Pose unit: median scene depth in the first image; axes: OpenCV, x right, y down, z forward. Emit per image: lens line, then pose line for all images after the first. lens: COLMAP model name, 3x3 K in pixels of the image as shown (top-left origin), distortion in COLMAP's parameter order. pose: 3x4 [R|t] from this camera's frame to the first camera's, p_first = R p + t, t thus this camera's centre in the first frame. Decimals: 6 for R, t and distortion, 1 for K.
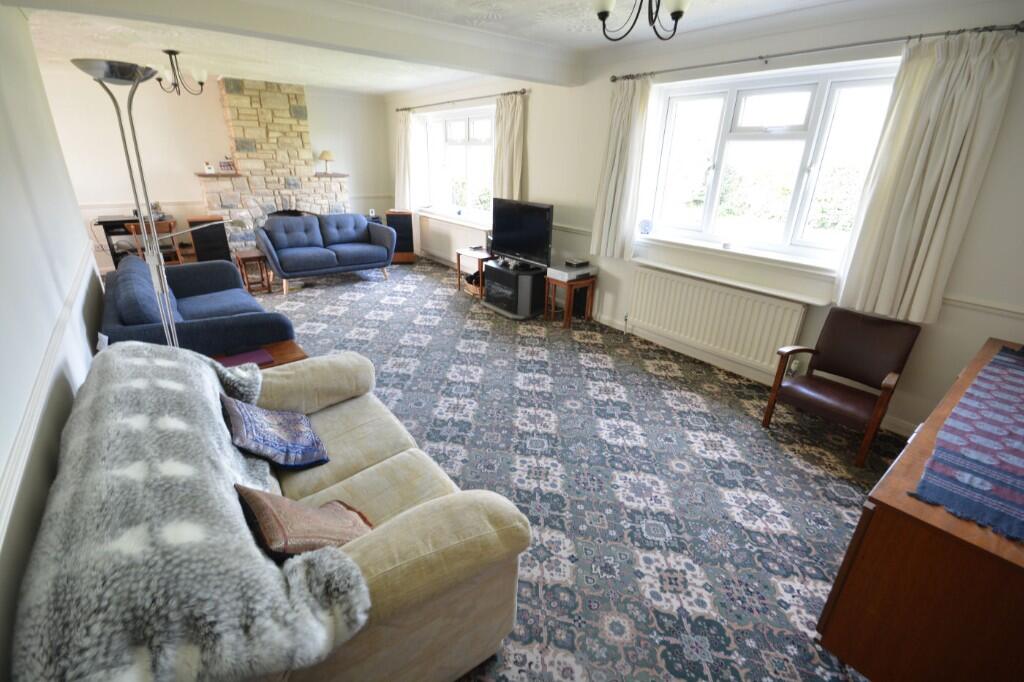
lens RADIAL K [[450.7, 0, 500.7], [0, 450.7, 335.9], [0, 0, 1]] dist [0.001307, -0.005984]
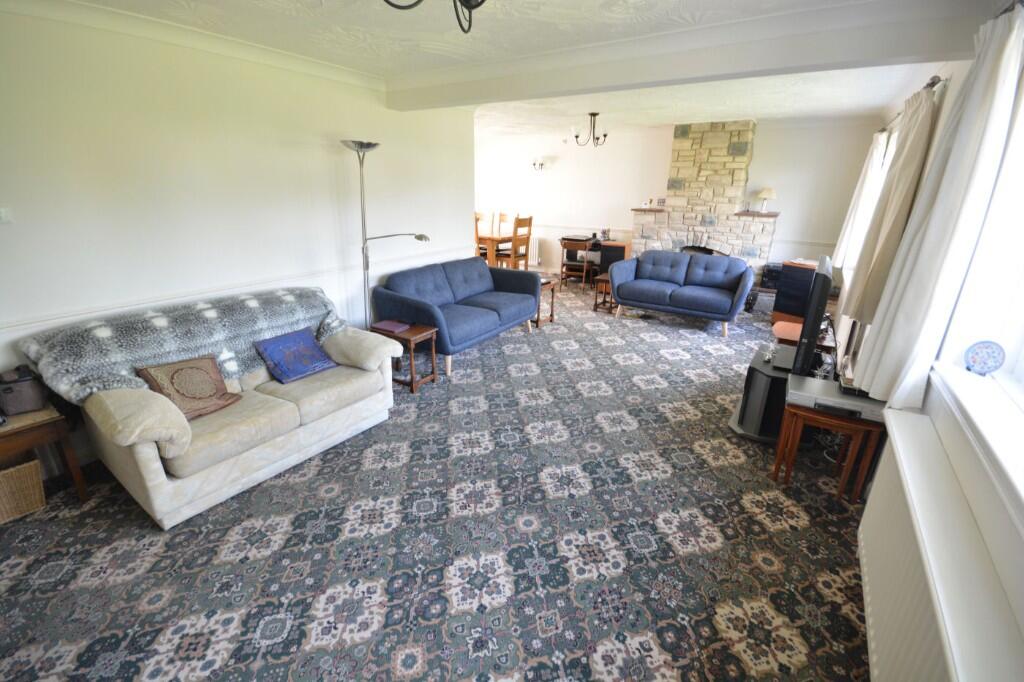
lens RADIAL K [[450.7, 0, 513.5], [0, 450.7, 336.4], [0, 0, 1]] dist [0.001307, -0.005984]
pose [[0.329675, 0.280670, -0.901409, 0.527507], [-0.350772, 0.922854, 0.159058, -0.169408], [0.876512, 0.263751, 0.402693, 0.445672]]
